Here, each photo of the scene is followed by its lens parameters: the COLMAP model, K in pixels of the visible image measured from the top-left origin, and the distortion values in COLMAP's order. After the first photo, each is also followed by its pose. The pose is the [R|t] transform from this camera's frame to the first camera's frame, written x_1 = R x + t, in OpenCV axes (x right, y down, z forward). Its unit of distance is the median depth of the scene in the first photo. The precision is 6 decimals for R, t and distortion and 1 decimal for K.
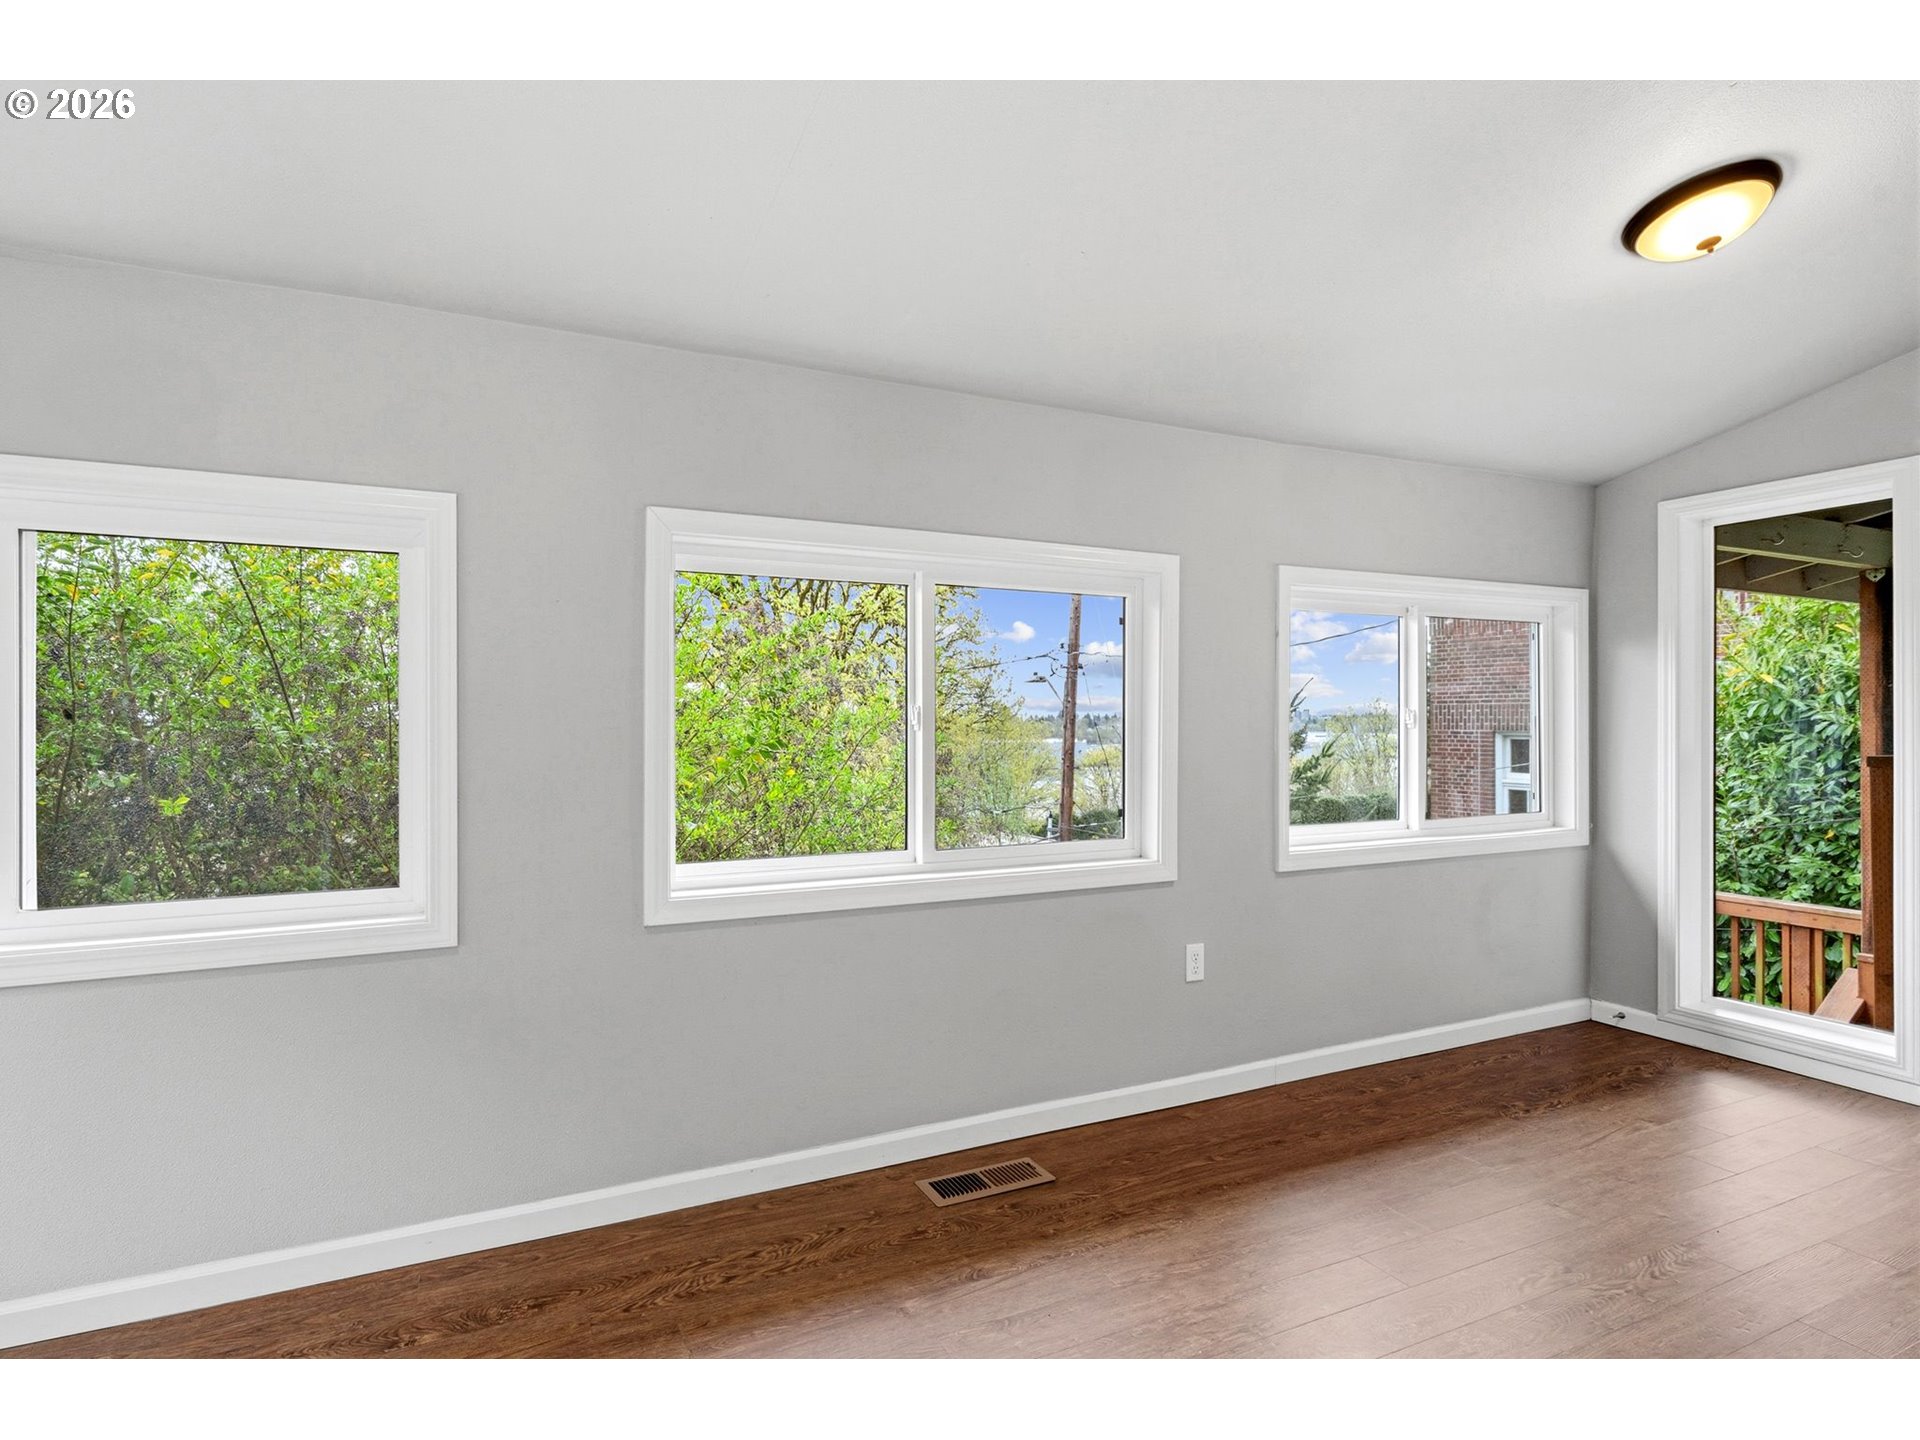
lens RADIAL K [[973.4, 0, 958.5], [0, 973.4, 676.3], [0, 0, 1]] dist [0.003529, 0.000312]
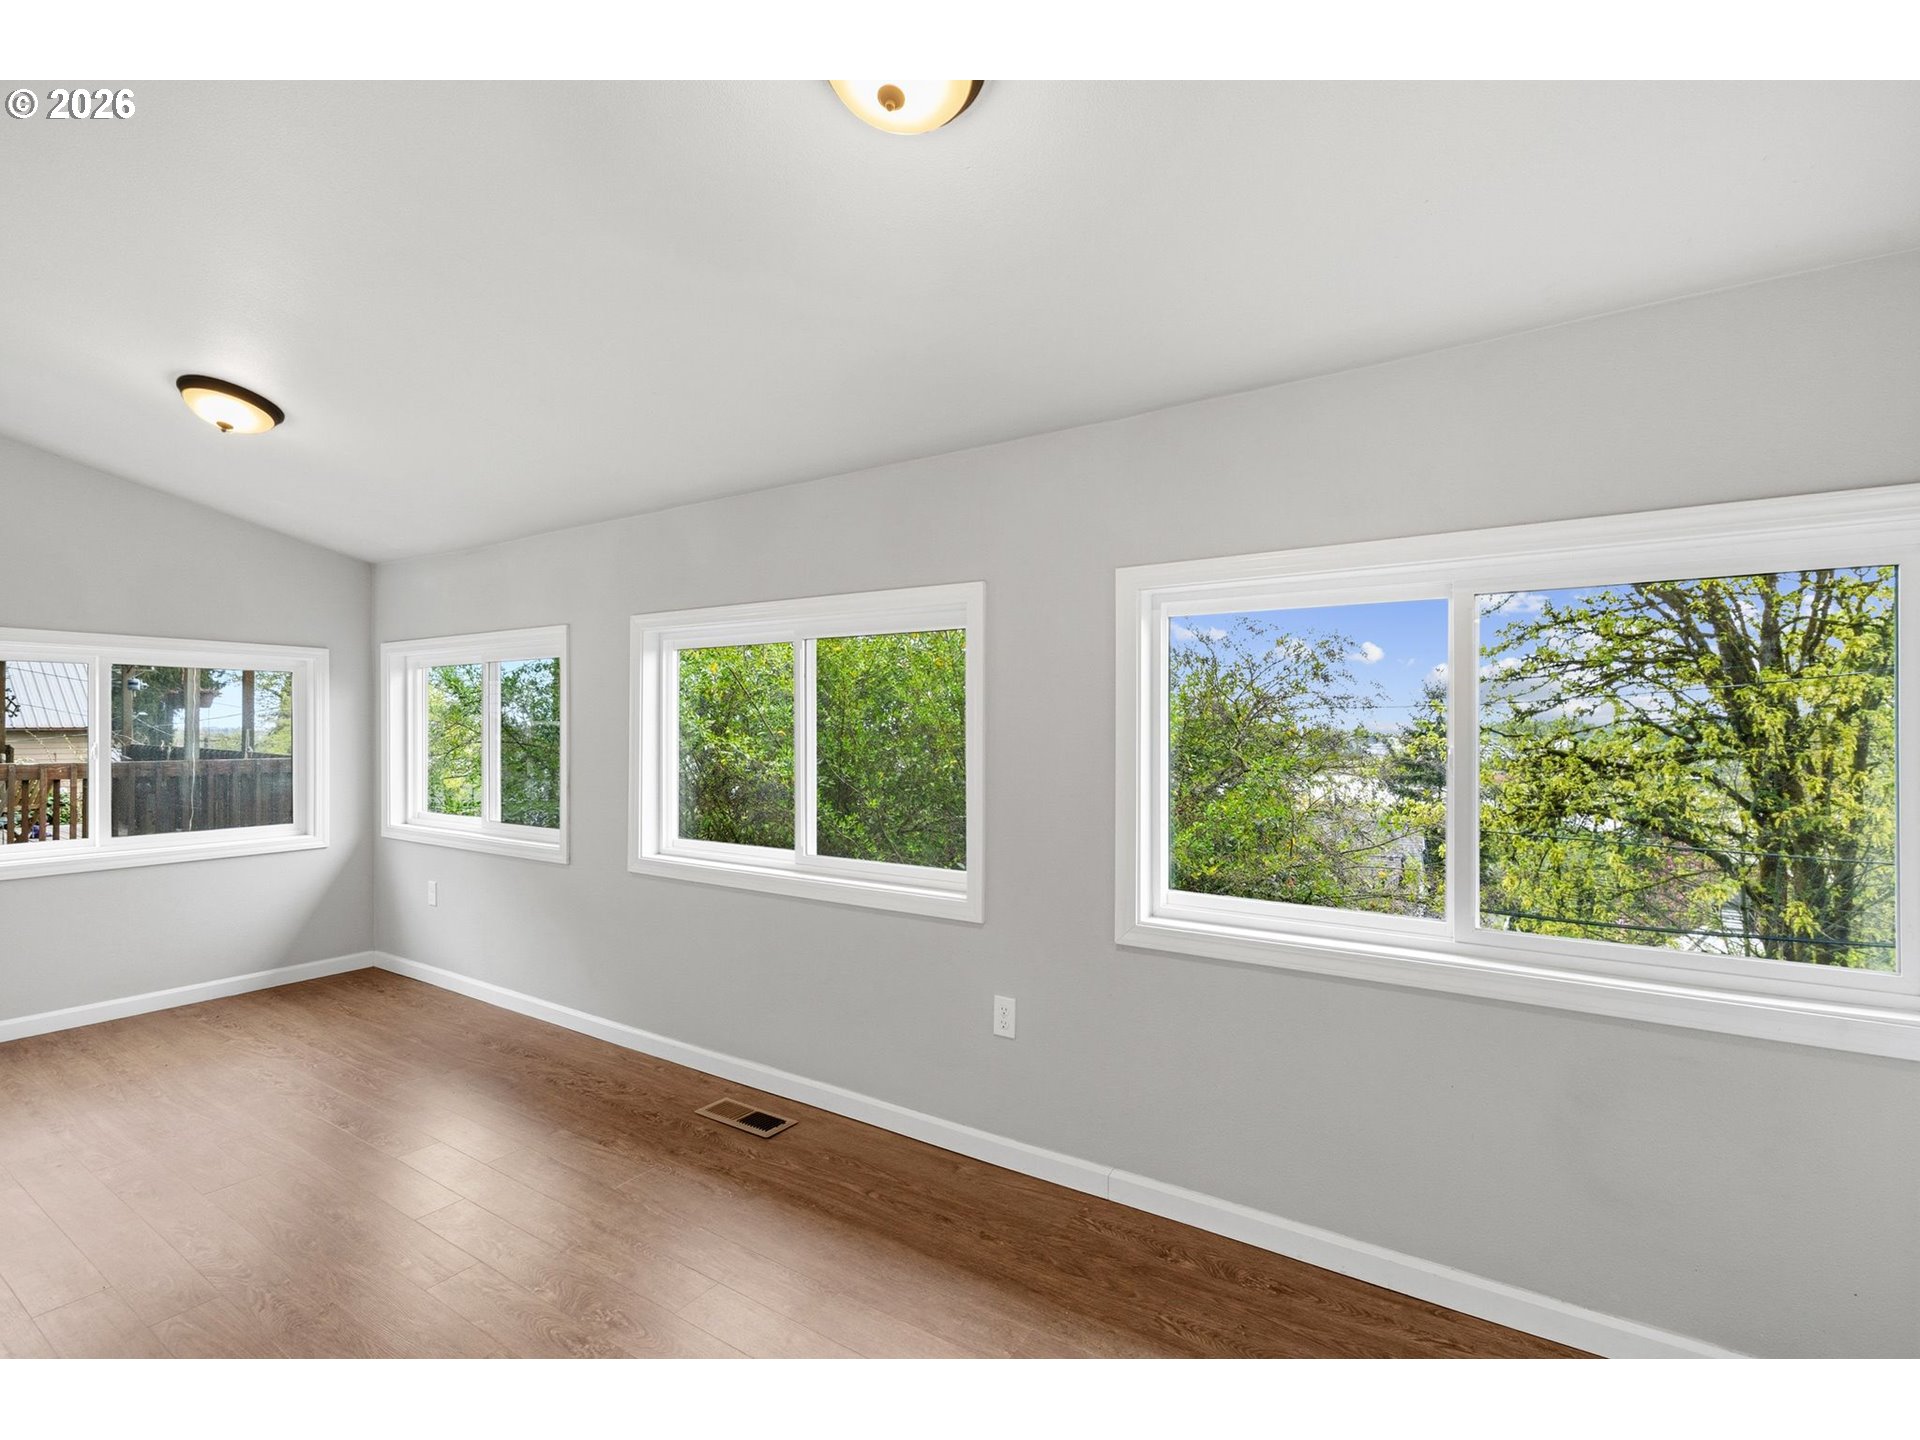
lens RADIAL K [[932.1, 0, 971.4], [0, 932.1, 724.8], [0, 0, 1]] dist [0.000715, 0.000918]
pose [[0.521324, -0.006630, -0.853333, 1.080553], [0.007127, 0.999969, -0.003415, 0.026873], [0.853329, -0.004301, 0.521355, 0.579134]]
